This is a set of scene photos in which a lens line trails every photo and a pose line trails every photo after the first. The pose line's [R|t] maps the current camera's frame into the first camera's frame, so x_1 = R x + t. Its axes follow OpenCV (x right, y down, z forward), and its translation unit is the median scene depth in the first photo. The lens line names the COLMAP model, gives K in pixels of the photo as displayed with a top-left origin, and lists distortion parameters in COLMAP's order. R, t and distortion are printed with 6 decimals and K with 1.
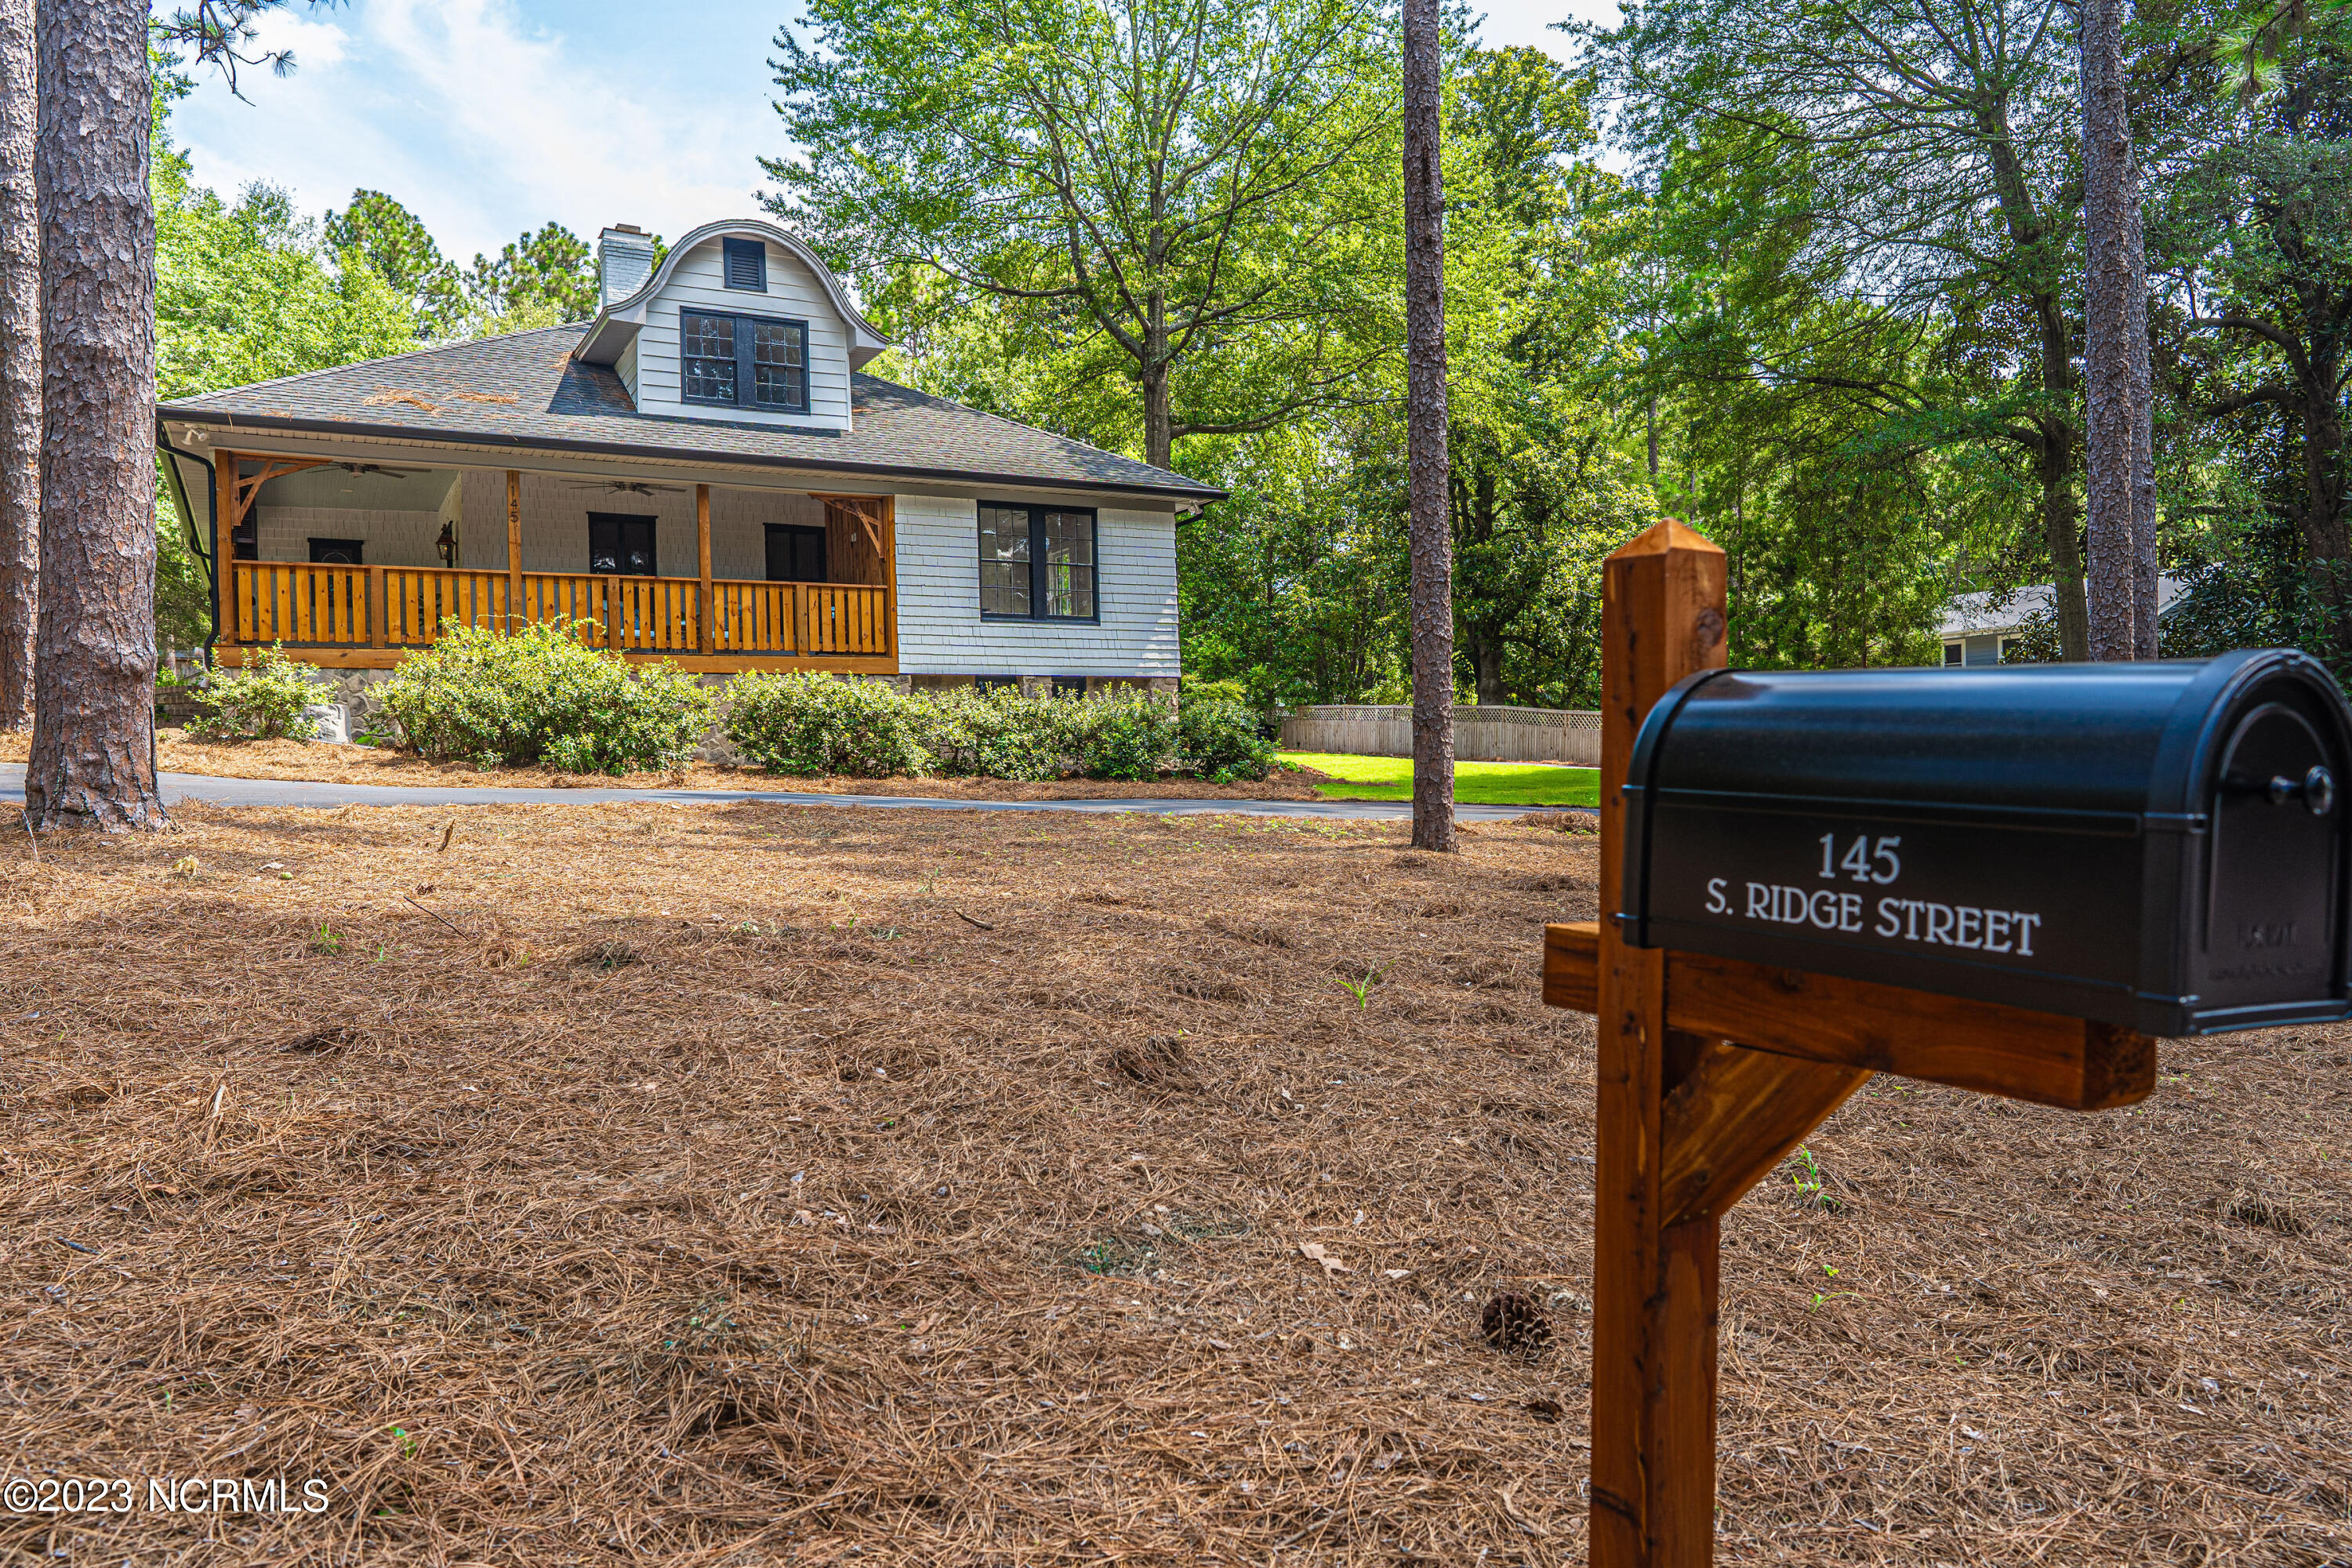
lens RADIAL K [[1612.1, 0, 1174.5], [0, 1612.1, 787.6], [0, 0, 1]] dist [0.006023, 0.006150]
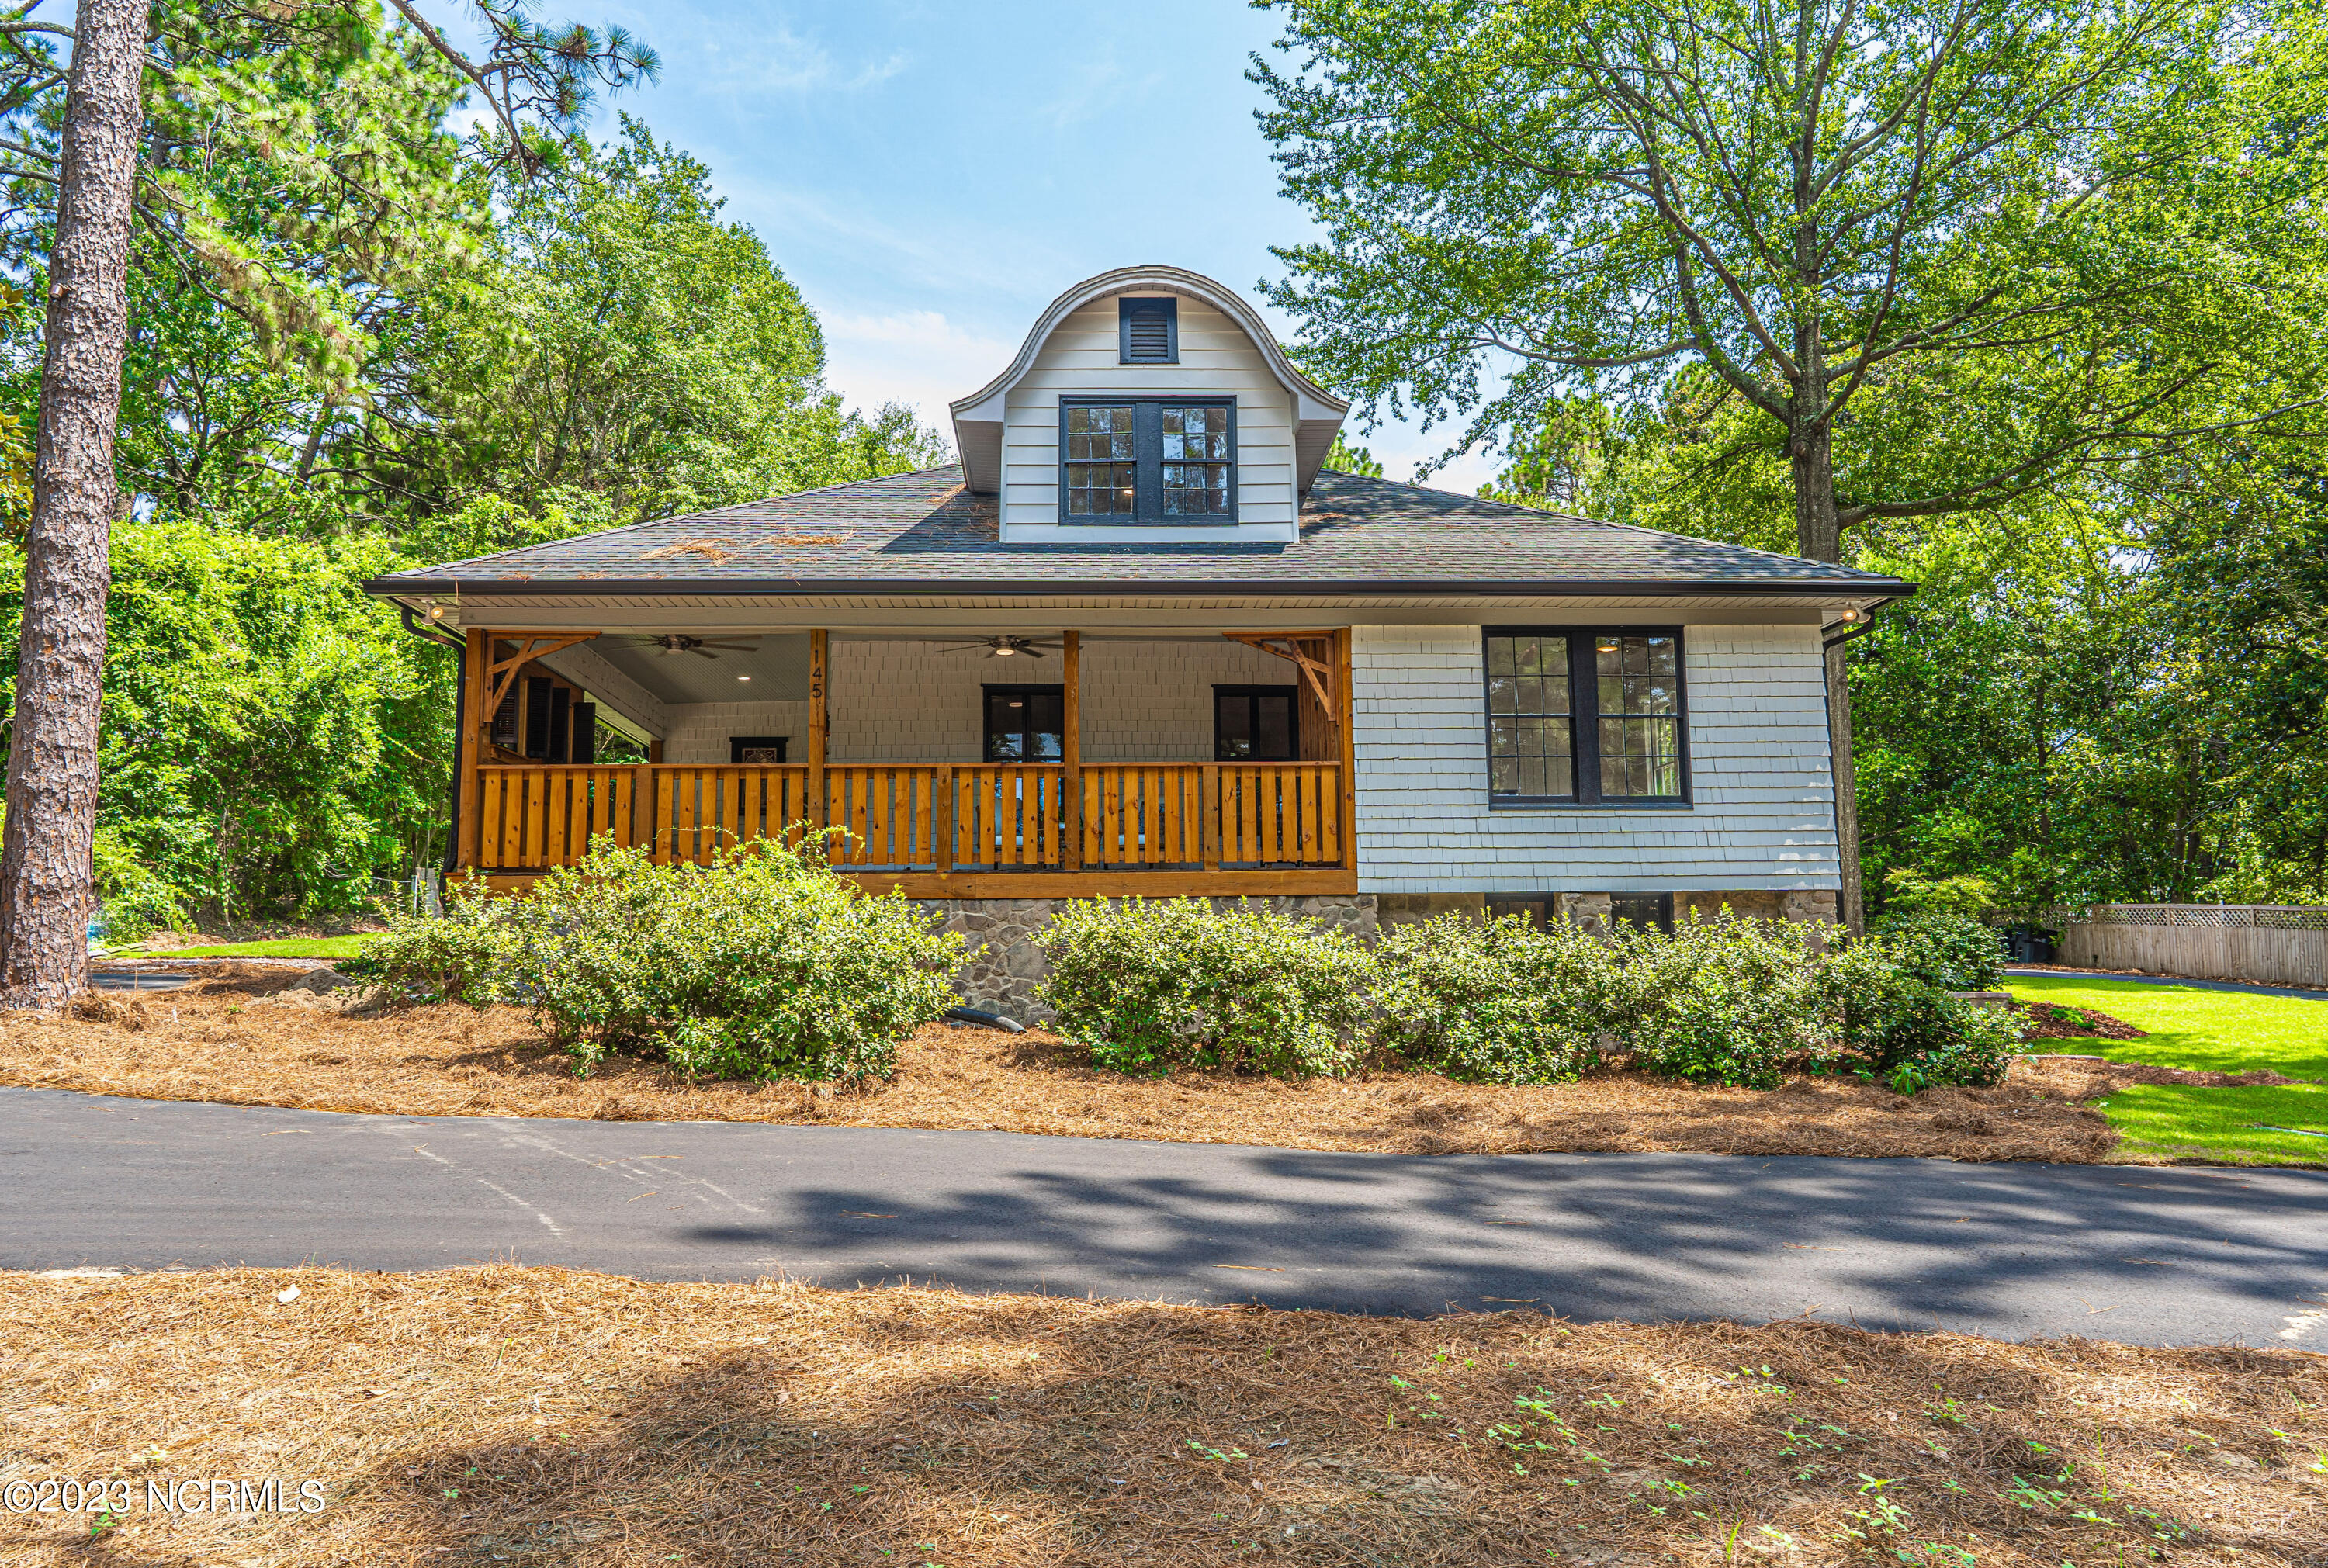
lens RADIAL K [[1564.7, 0, 1158.9], [0, 1564.7, 775.4], [0, 0, 1]] dist [-0.004619, 0.006490]
pose [[0.891985, -0.040098, -0.450282, 0.045228], [-0.014472, 0.993015, -0.117097, -0.042428], [0.451833, 0.110966, 0.885175, 0.392756]]
